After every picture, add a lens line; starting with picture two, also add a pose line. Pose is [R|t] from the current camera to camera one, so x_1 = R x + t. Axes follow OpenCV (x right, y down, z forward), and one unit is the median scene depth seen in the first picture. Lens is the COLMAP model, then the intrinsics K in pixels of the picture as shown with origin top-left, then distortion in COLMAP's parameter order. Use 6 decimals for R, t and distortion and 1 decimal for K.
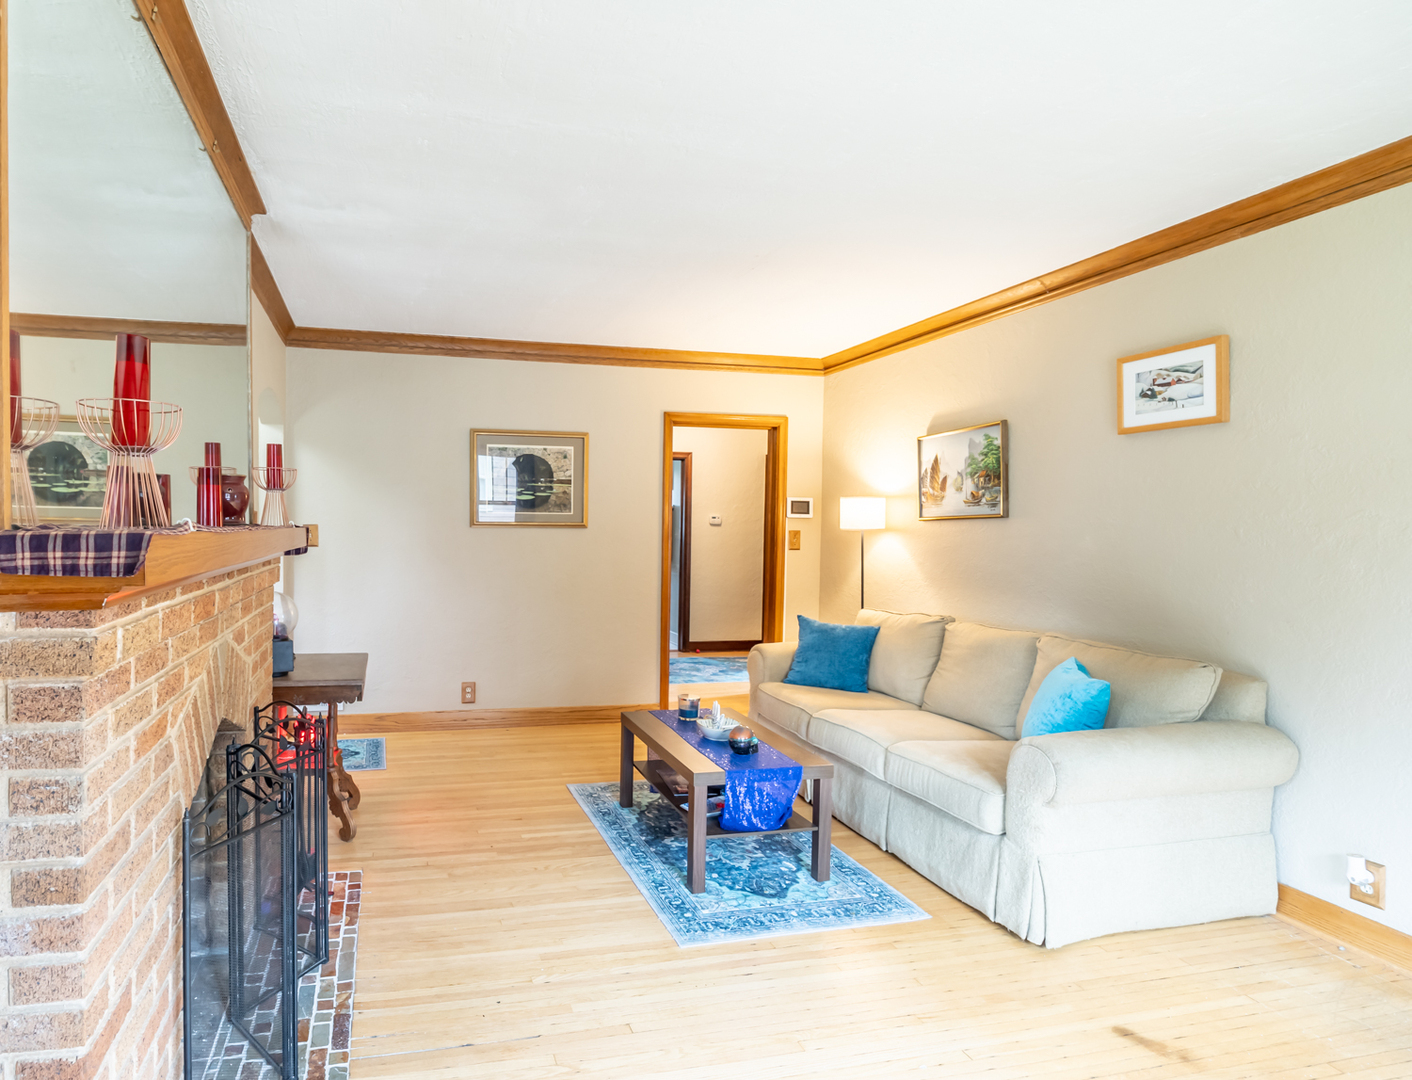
lens RADIAL K [[743.0, 0, 705.8], [0, 743.0, 546.4], [0, 0, 1]] dist [-0.005334, -0.001048]
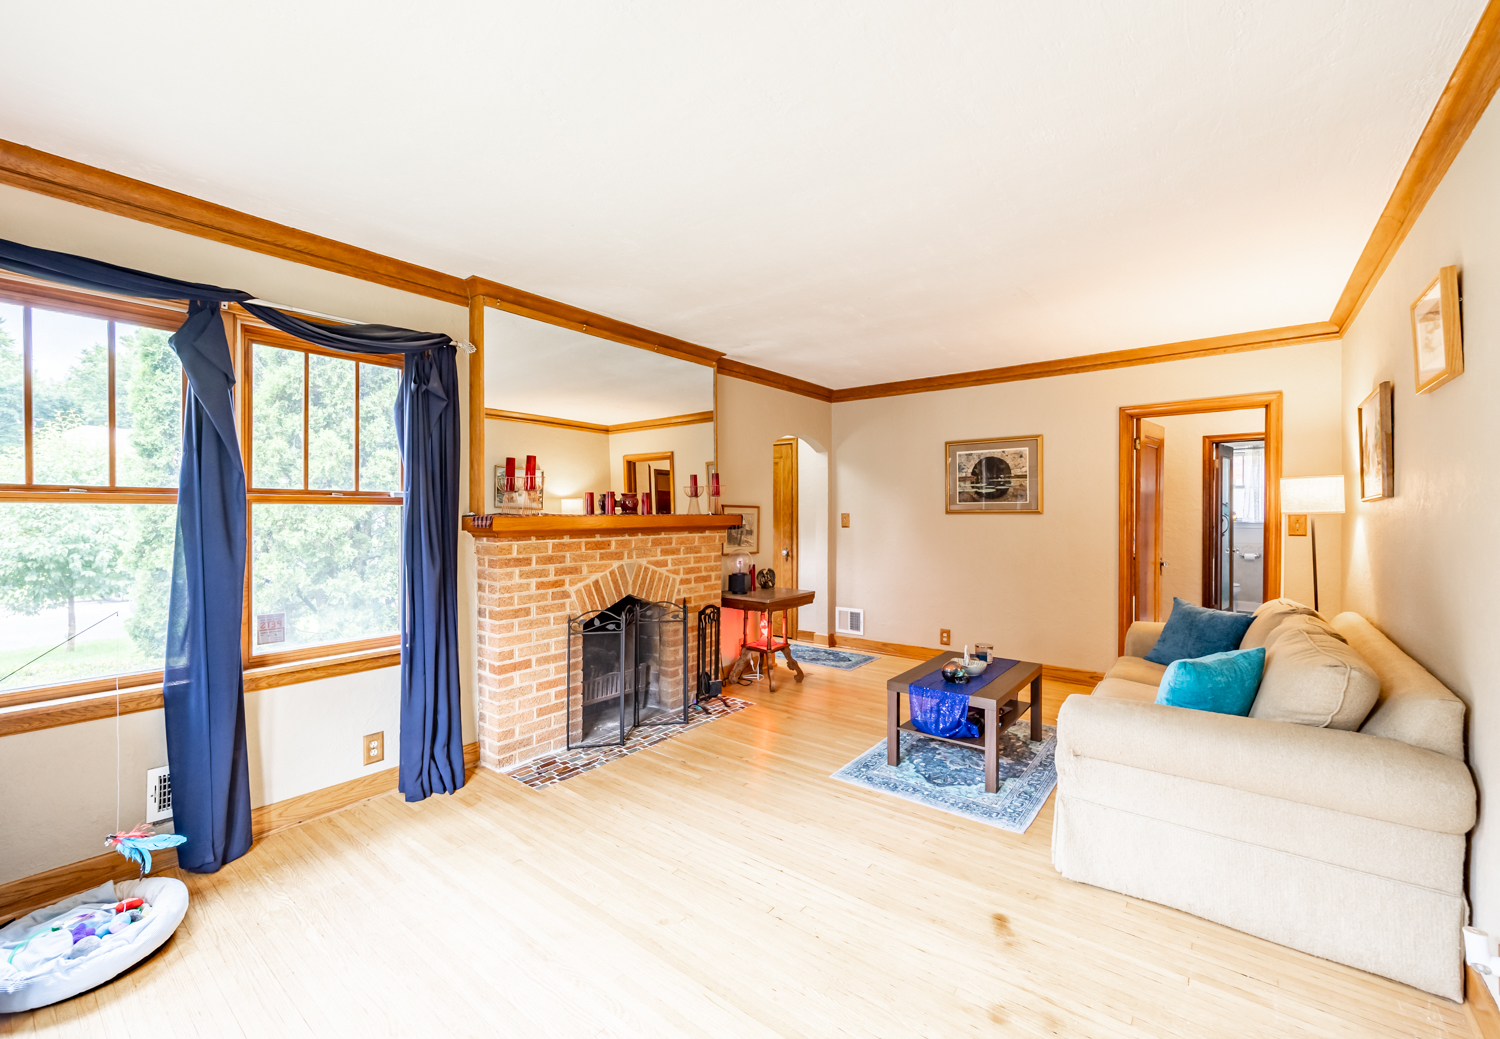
lens RADIAL K [[617.5, 0, 750.5], [0, 617.5, 515.4], [0, 0, 1]] dist [-0.001178, -0.000114]
pose [[0.647867, -0.007567, -0.761716, 0.394297], [-0.011444, 0.999741, -0.019664, 0.003187], [0.761668, 0.021457, 0.647612, -0.000246]]
